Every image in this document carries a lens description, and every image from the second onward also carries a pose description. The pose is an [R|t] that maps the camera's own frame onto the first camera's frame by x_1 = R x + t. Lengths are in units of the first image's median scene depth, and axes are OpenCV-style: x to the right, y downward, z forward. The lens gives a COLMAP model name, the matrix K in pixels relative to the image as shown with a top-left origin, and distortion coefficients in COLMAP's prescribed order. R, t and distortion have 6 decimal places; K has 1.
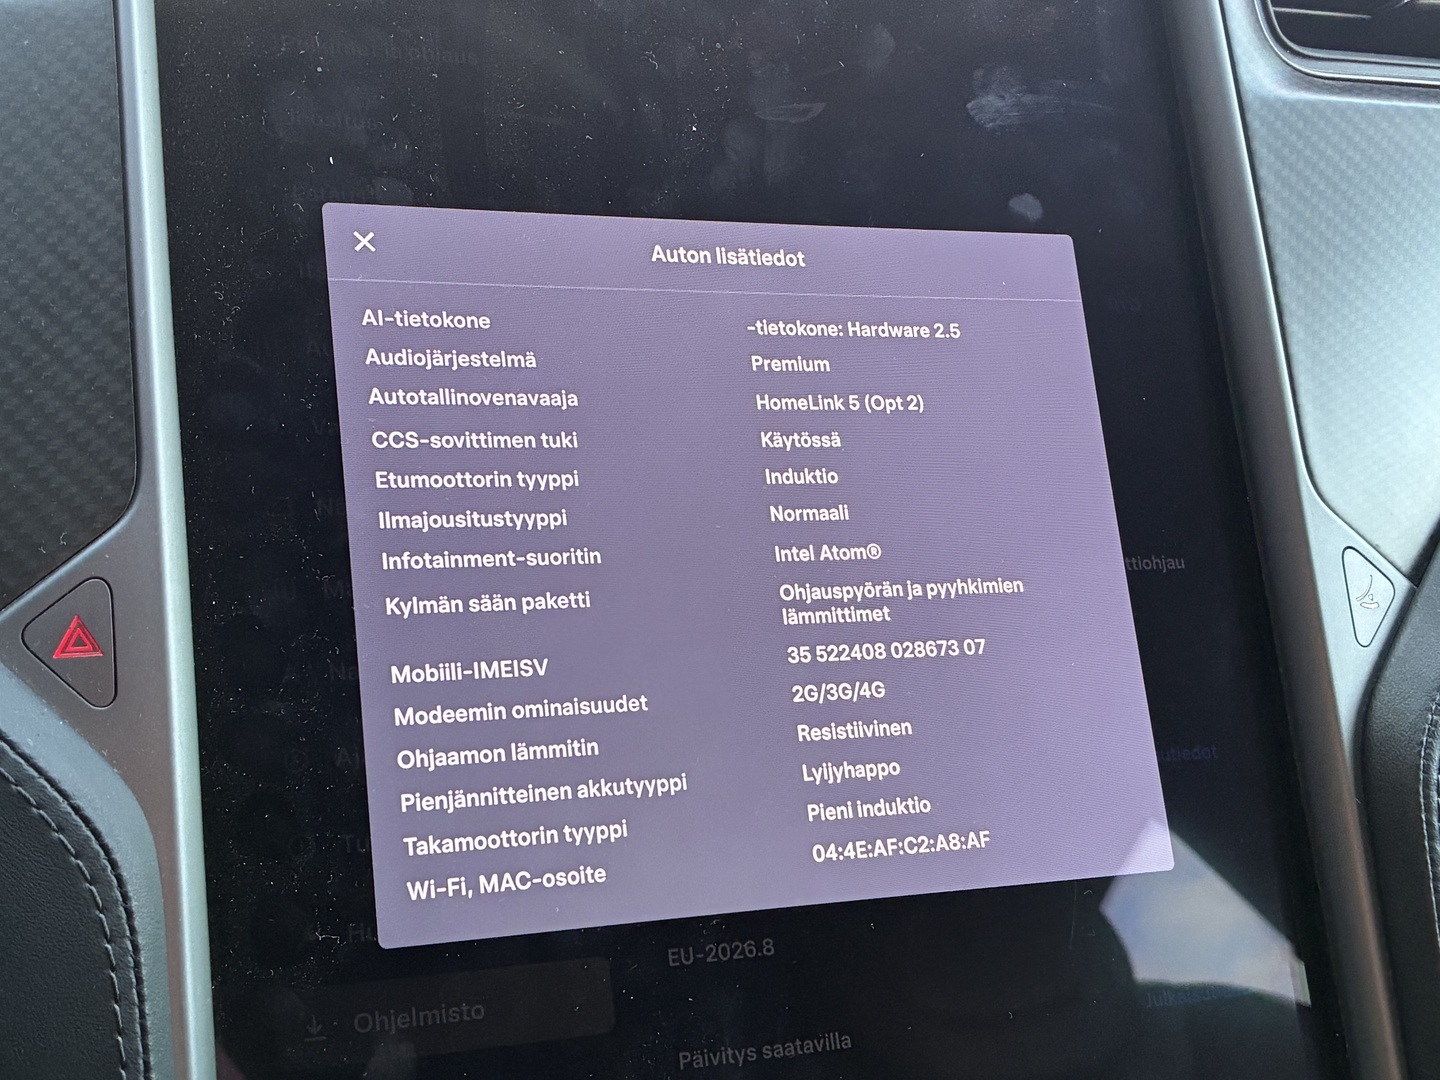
lens RADIAL K [[2012.5, 0, 722.6], [0, 2012.5, 536.1], [0, 0, 1]] dist [-0.040568, 0.000000]
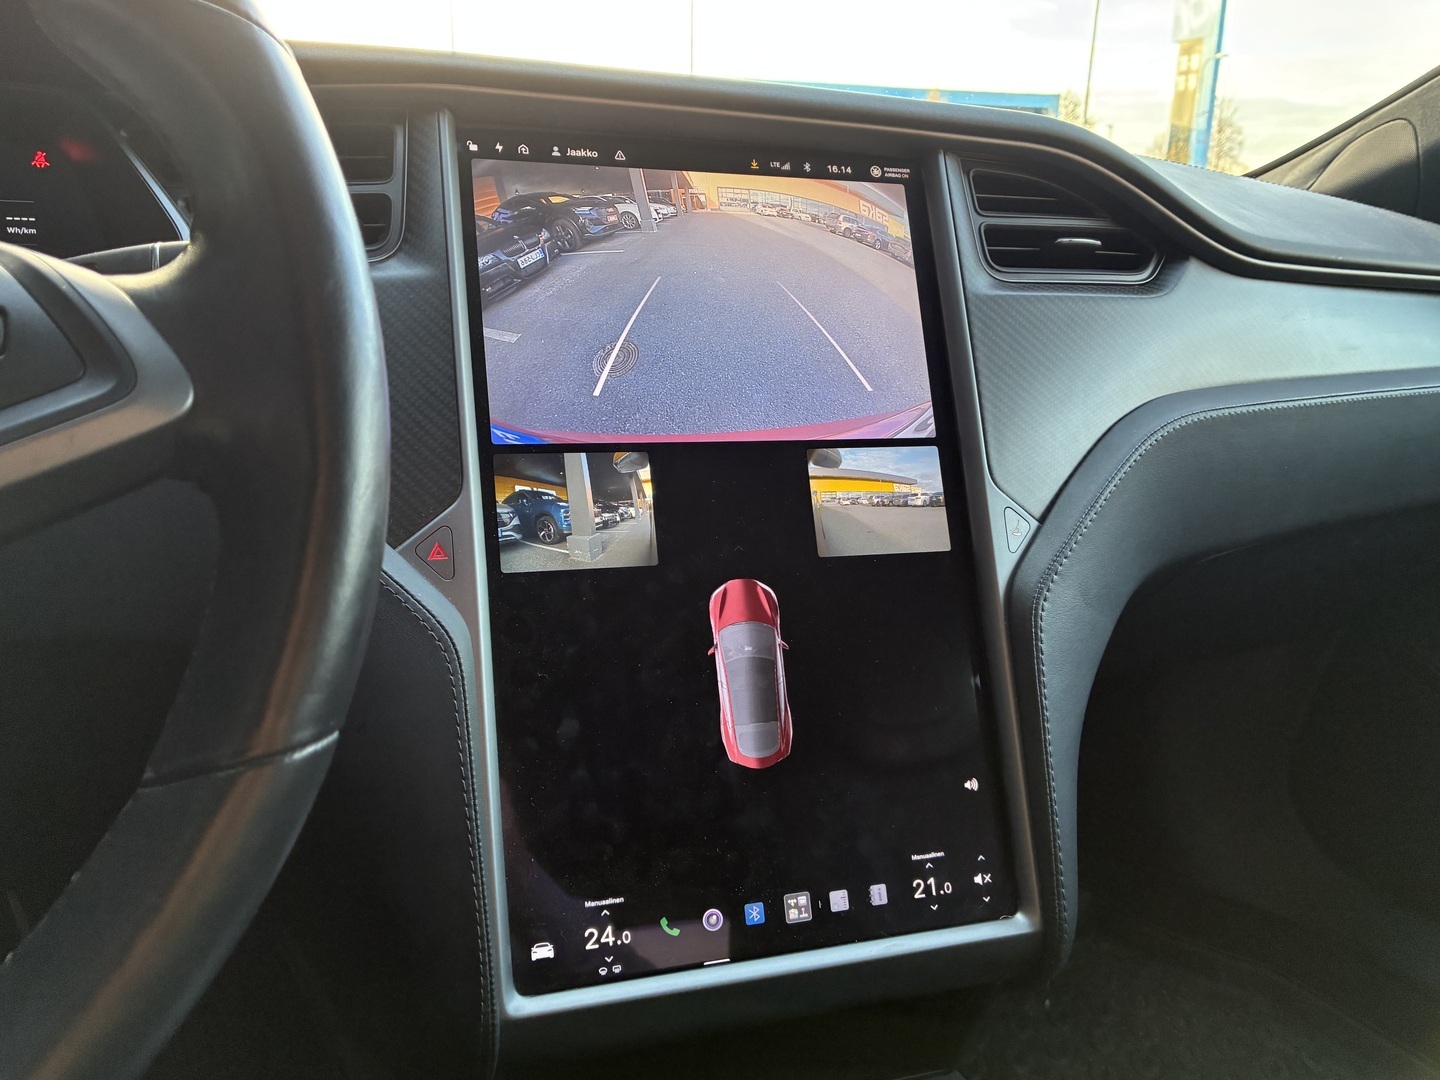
lens RADIAL K [[1186.5, 0, 717.0], [0, 1186.5, 544.1], [0, 0, 1]] dist [0.002000, -0.000416]
pose [[0.997601, 0.016310, -0.067276, 0.105417], [-0.009476, 0.994873, 0.100683, -0.101357], [0.068573, -0.099804, 0.992641, -0.380206]]
